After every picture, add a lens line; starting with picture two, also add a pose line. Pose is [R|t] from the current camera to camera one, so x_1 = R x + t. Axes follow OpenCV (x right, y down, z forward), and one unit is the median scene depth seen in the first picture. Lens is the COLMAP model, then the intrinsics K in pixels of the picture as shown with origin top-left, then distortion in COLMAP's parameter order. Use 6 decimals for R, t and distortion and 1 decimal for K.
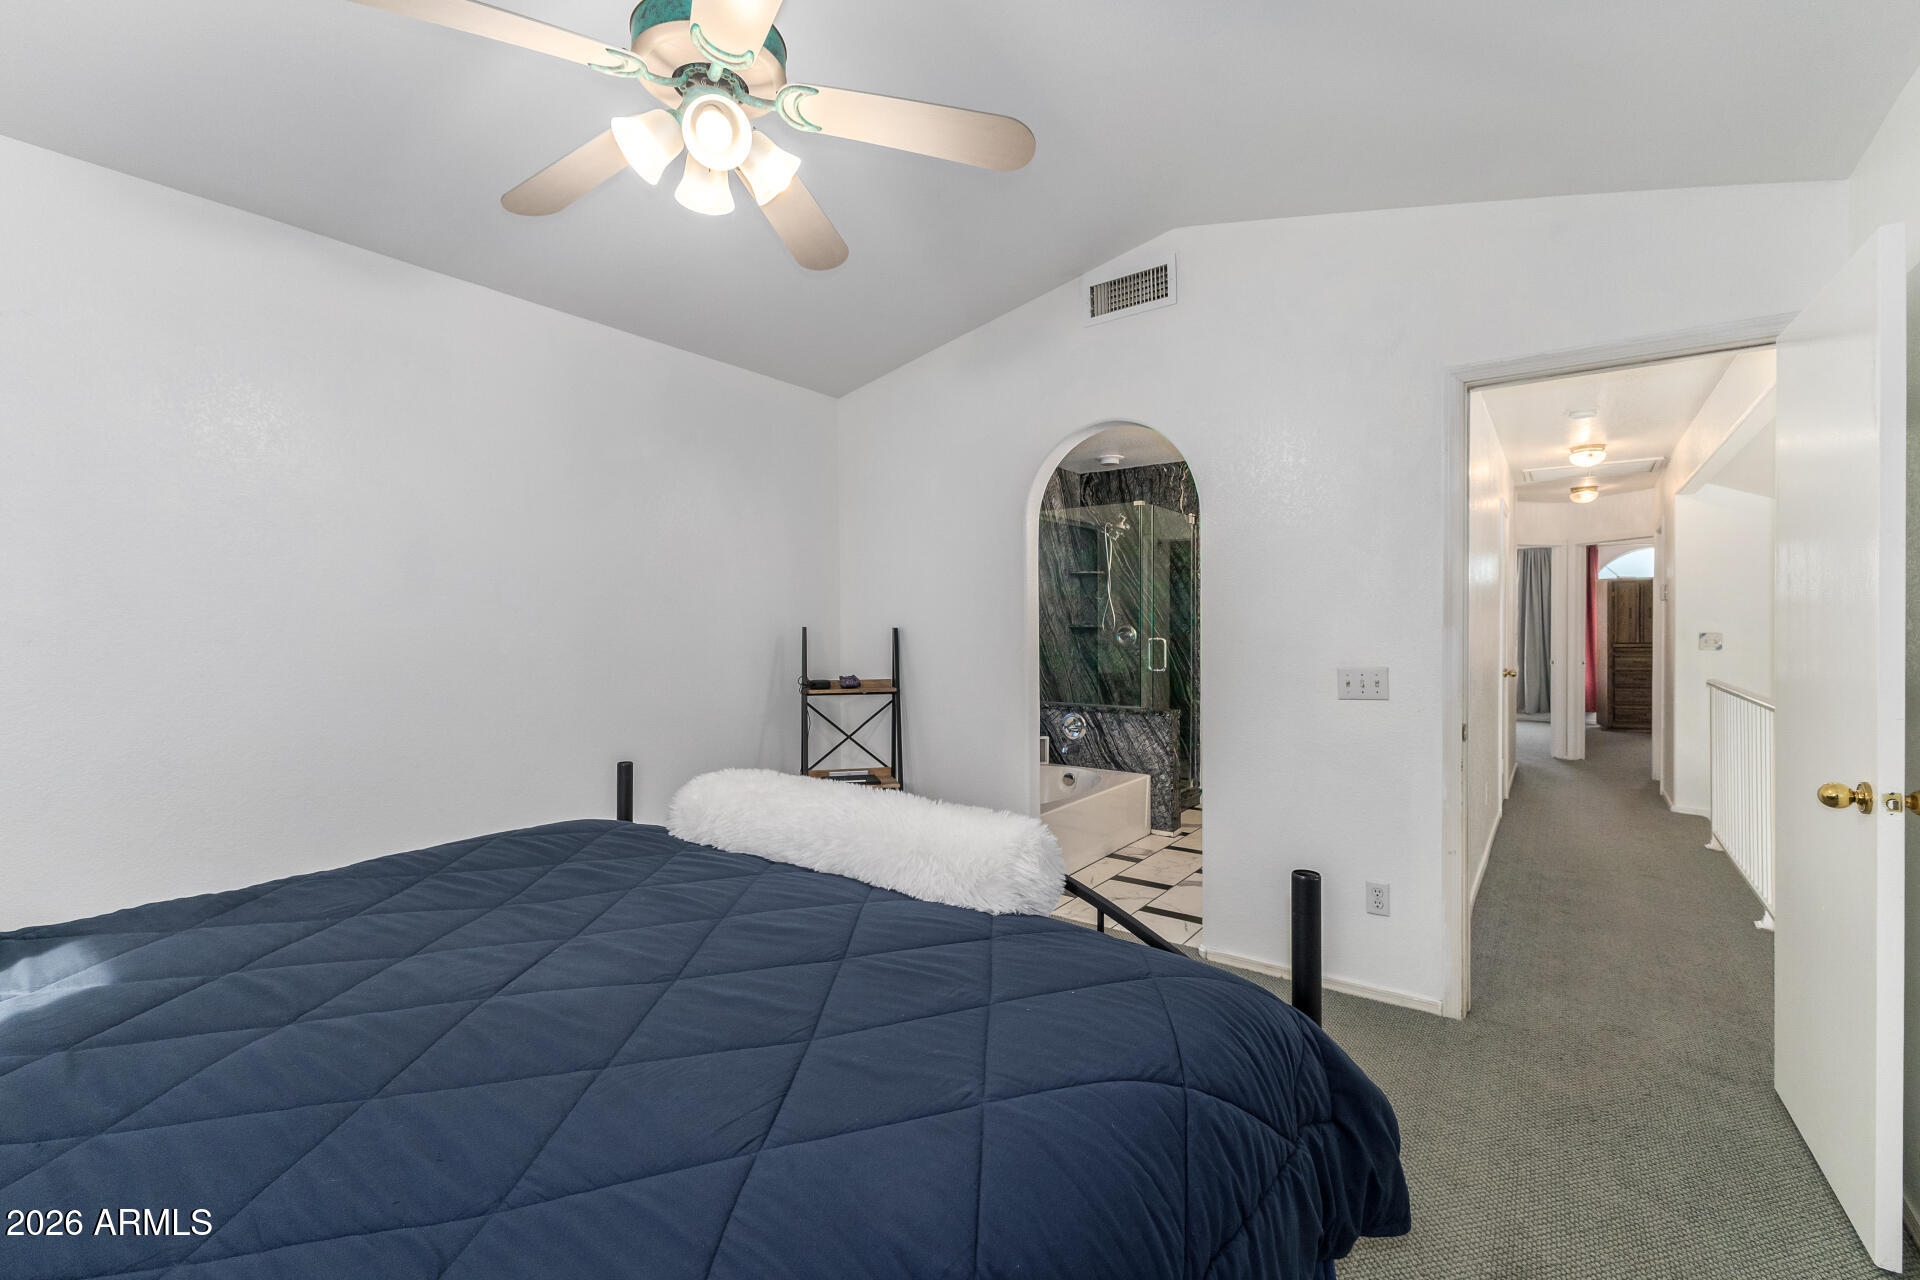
lens RADIAL K [[827.6, 0, 965.3], [0, 827.6, 636.2], [0, 0, 1]] dist [0.005154, -0.001183]
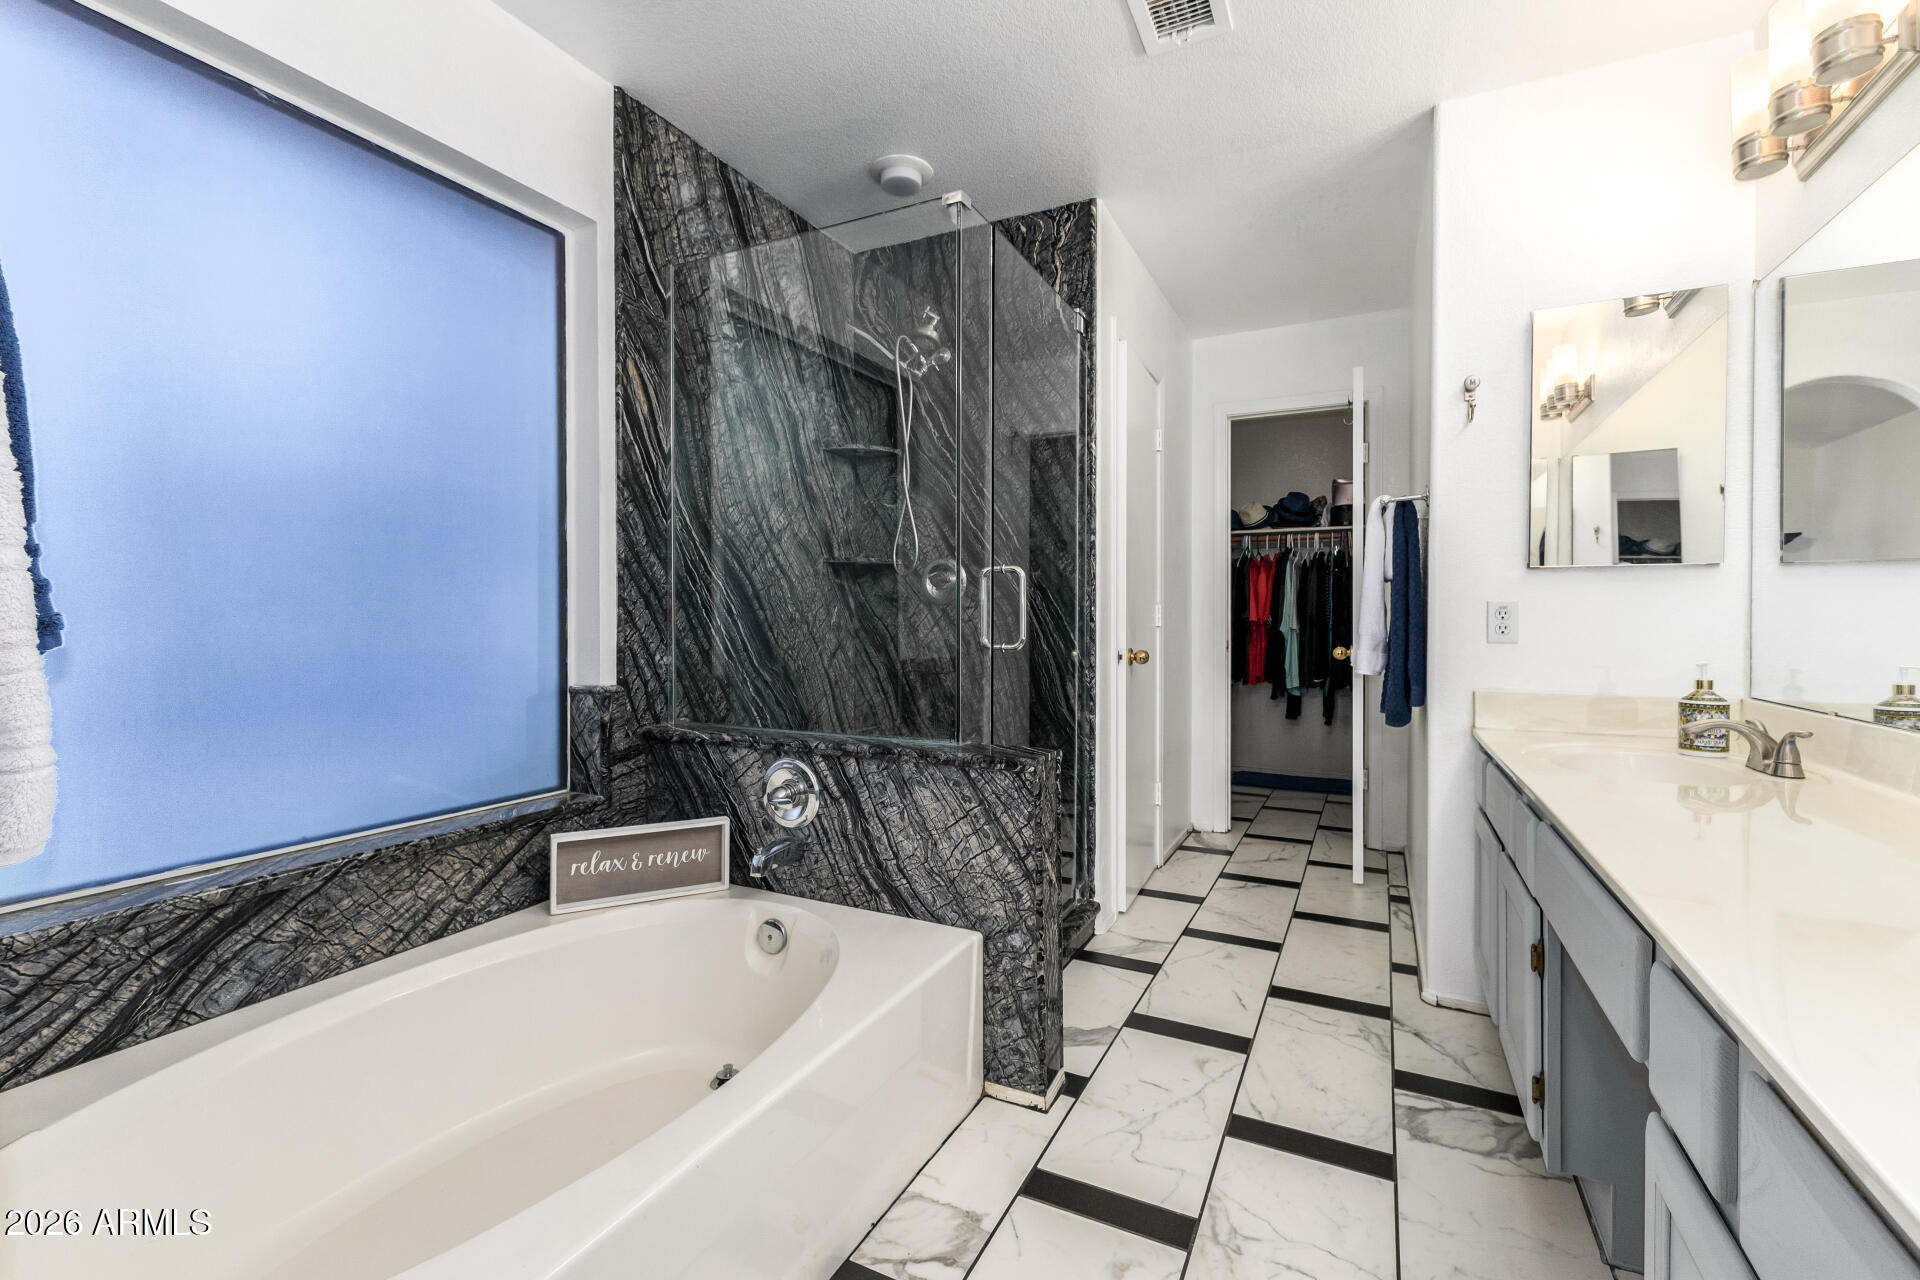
lens RADIAL K [[827.6, 0, 956.7], [0, 827.6, 635.4], [0, 0, 1]] dist [0.005154, -0.001183]
pose [[0.987775, -0.001010, 0.155886, 0.148441], [0.000504, 0.999994, 0.003286, 0.035087], [-0.155888, -0.003167, 0.987770, 0.613110]]
